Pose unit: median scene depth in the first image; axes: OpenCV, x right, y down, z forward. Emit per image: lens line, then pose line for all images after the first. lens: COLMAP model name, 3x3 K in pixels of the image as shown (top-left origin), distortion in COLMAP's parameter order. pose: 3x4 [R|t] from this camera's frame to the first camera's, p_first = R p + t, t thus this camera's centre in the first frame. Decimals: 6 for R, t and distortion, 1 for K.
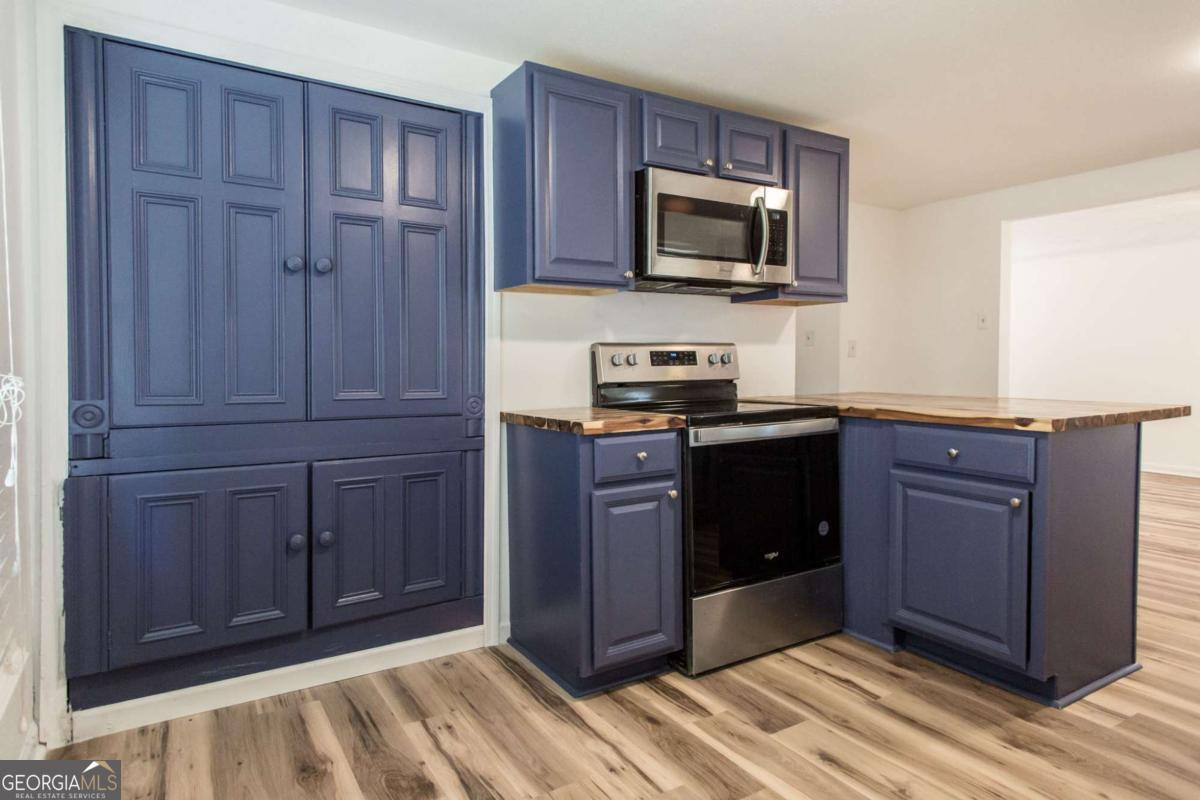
lens RADIAL K [[695.2, 0, 597.4], [0, 695.2, 350.4], [0, 0, 1]] dist [0.031642, -0.000601]
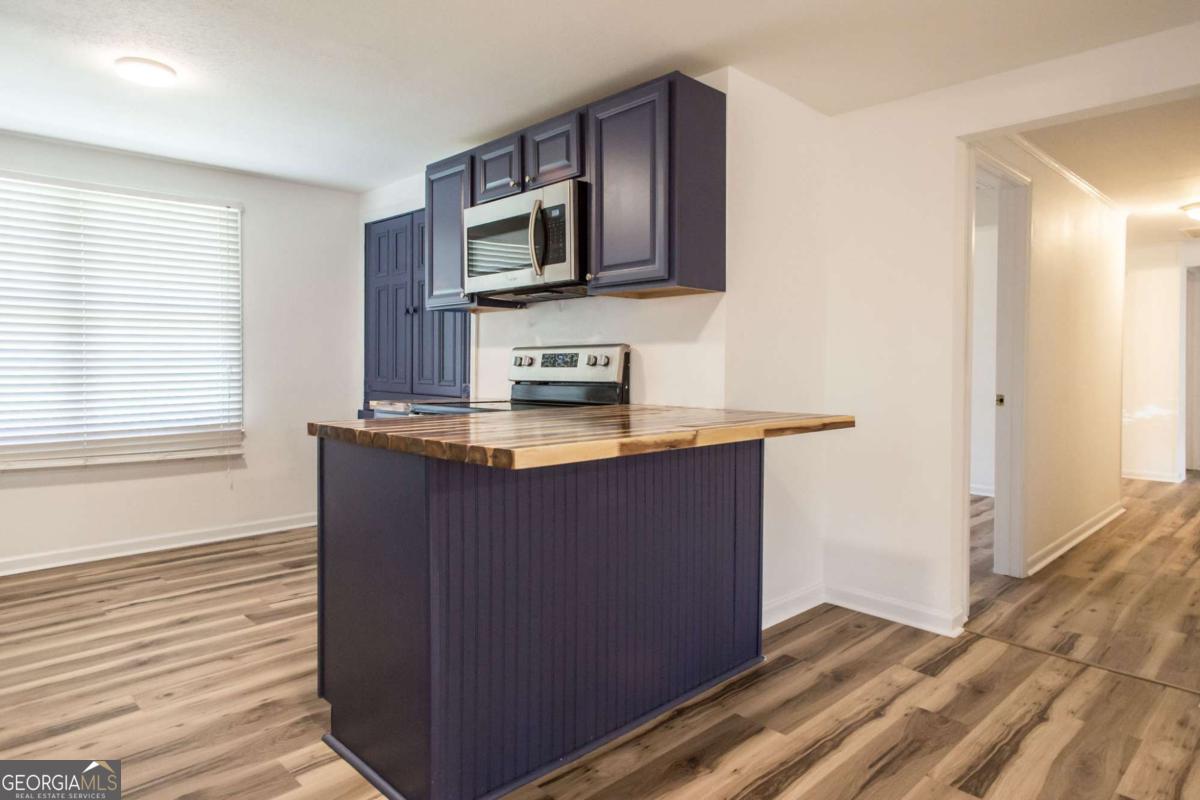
lens RADIAL K [[695.2, 0, 597.4], [0, 695.2, 350.4], [0, 0, 1]] dist [0.031642, -0.000601]
pose [[0.224210, -0.008275, -0.974506, 1.414943], [0.011130, 0.999920, -0.005930, 0.003680], [0.974477, -0.009516, 0.224285, 0.991716]]
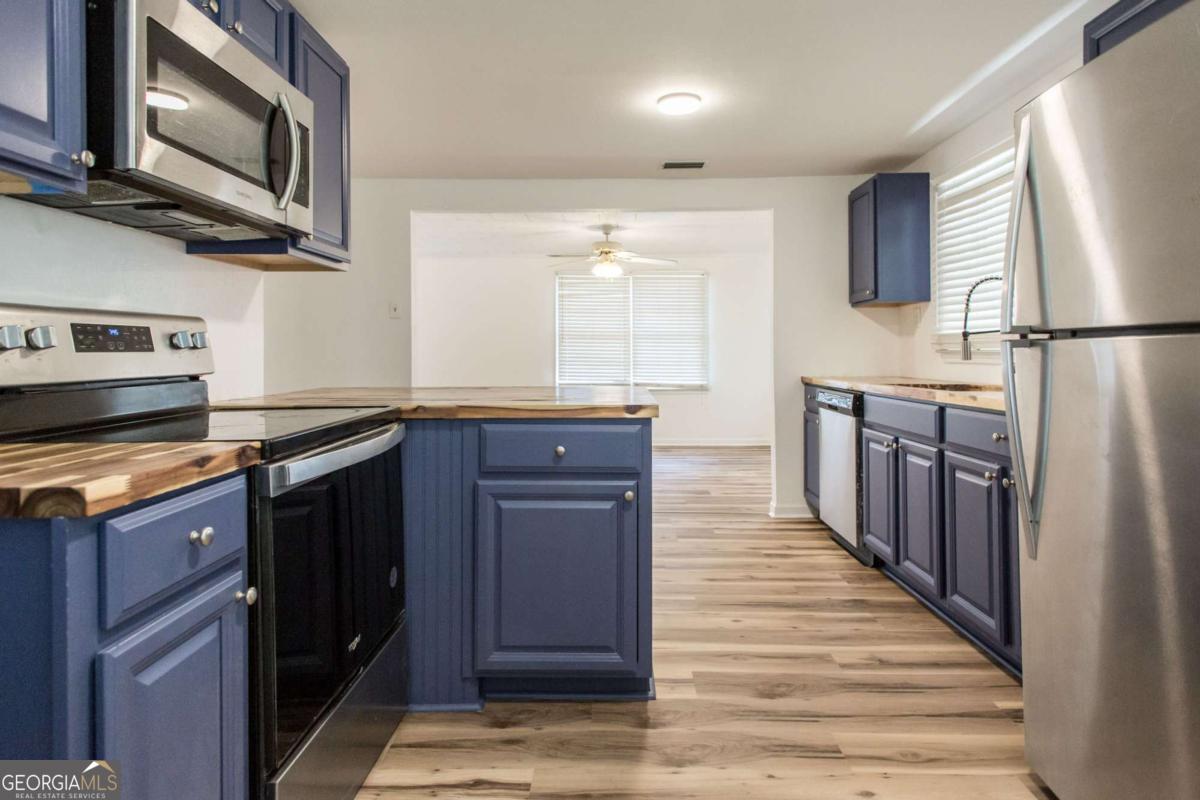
lens RADIAL K [[695.2, 0, 597.4], [0, 695.2, 350.4], [0, 0, 1]] dist [0.031642, -0.000601]
pose [[0.547100, 0.003028, 0.837062, -0.174724], [-0.009695, 0.999949, 0.002719, 0.019121], [-0.837011, -0.009603, 0.547102, 0.467600]]
